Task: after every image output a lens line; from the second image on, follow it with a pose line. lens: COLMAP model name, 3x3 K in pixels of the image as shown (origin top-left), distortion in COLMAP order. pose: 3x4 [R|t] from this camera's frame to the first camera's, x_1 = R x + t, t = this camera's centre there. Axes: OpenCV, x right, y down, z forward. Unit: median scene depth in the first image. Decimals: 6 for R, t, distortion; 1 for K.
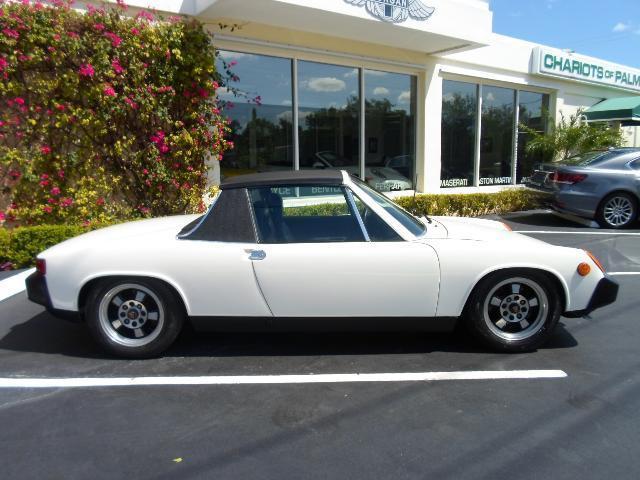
lens RADIAL K [[490.5, 0, 316.6], [0, 490.5, 237.3], [0, 0, 1]] dist [-0.026805, -0.003366]
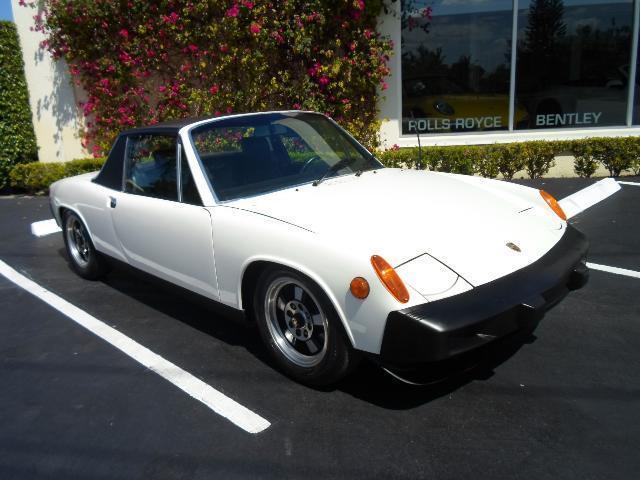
lens RADIAL K [[520.9, 0, 319.8], [0, 520.9, 240.1], [0, 0, 1]] dist [0.016107, -0.058081]
pose [[0.702781, 0.158807, -0.693454, 0.485940], [-0.055411, 0.984024, 0.169194, -0.049881], [0.709245, -0.080482, 0.700353, 0.268916]]
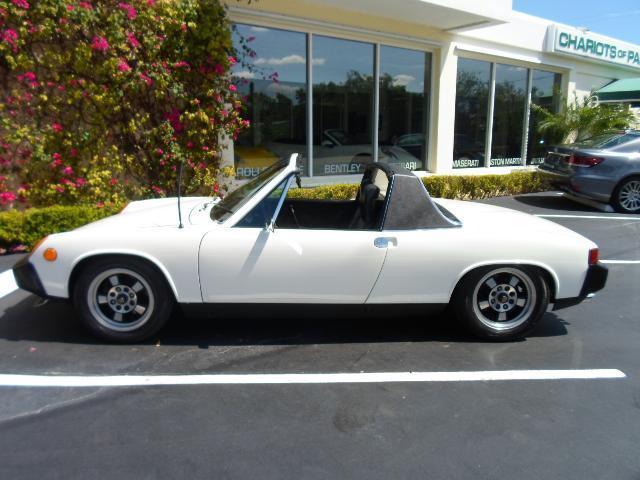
lens RADIAL K [[490.5, 0, 317.0], [0, 490.5, 237.5], [0, 0, 1]] dist [-0.026805, -0.003366]
pose [[0.999835, 0.009135, 0.015718, -0.056552], [-0.009909, 0.998704, 0.049922, -0.016206], [-0.015242, -0.050070, 0.998629, 0.025229]]
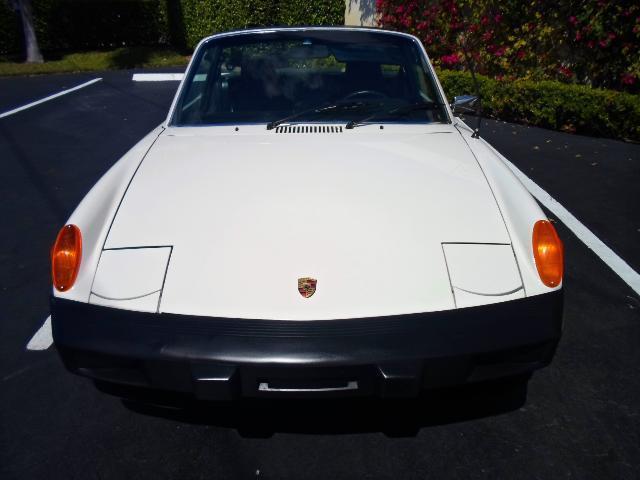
lens RADIAL K [[520.9, 0, 319.6], [0, 520.9, 237.8], [0, 0, 1]] dist [0.016107, -0.058081]
pose [[0.005122, 0.417436, -0.908692, 0.535253], [-0.144190, 0.899516, 0.412408, -0.111458], [0.989537, 0.128912, 0.064797, 0.625953]]
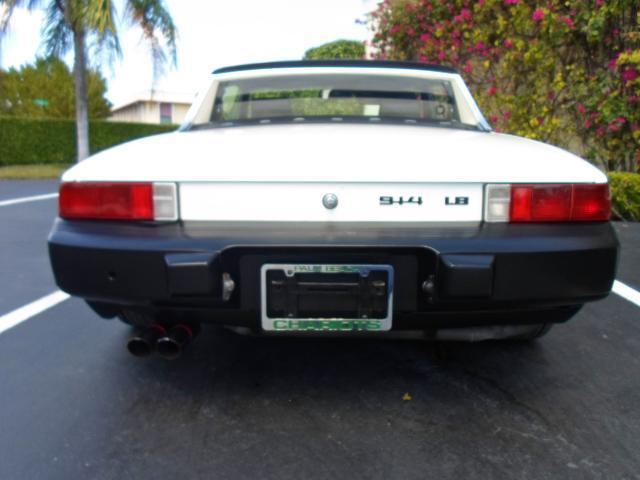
lens RADIAL K [[490.5, 0, 325.7], [0, 490.5, 238.7], [0, 0, 1]] dist [-0.026805, -0.003366]
pose [[-0.042696, 0.182826, -0.982218, 0.472940], [-0.160324, 0.969120, 0.187357, -0.016596], [0.986141, 0.165472, -0.012066, 0.669931]]
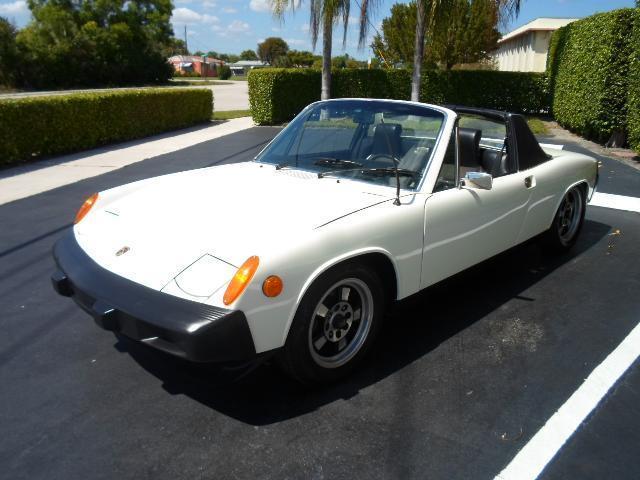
lens RADIAL K [[520.9, 0, 319.3], [0, 520.9, 237.9], [0, 0, 1]] dist [0.016107, -0.058081]
pose [[-0.719699, 0.211867, -0.661170, 0.470121], [-0.103947, 0.908687, 0.404330, -0.169480], [0.686461, 0.359722, -0.631958, 0.981937]]
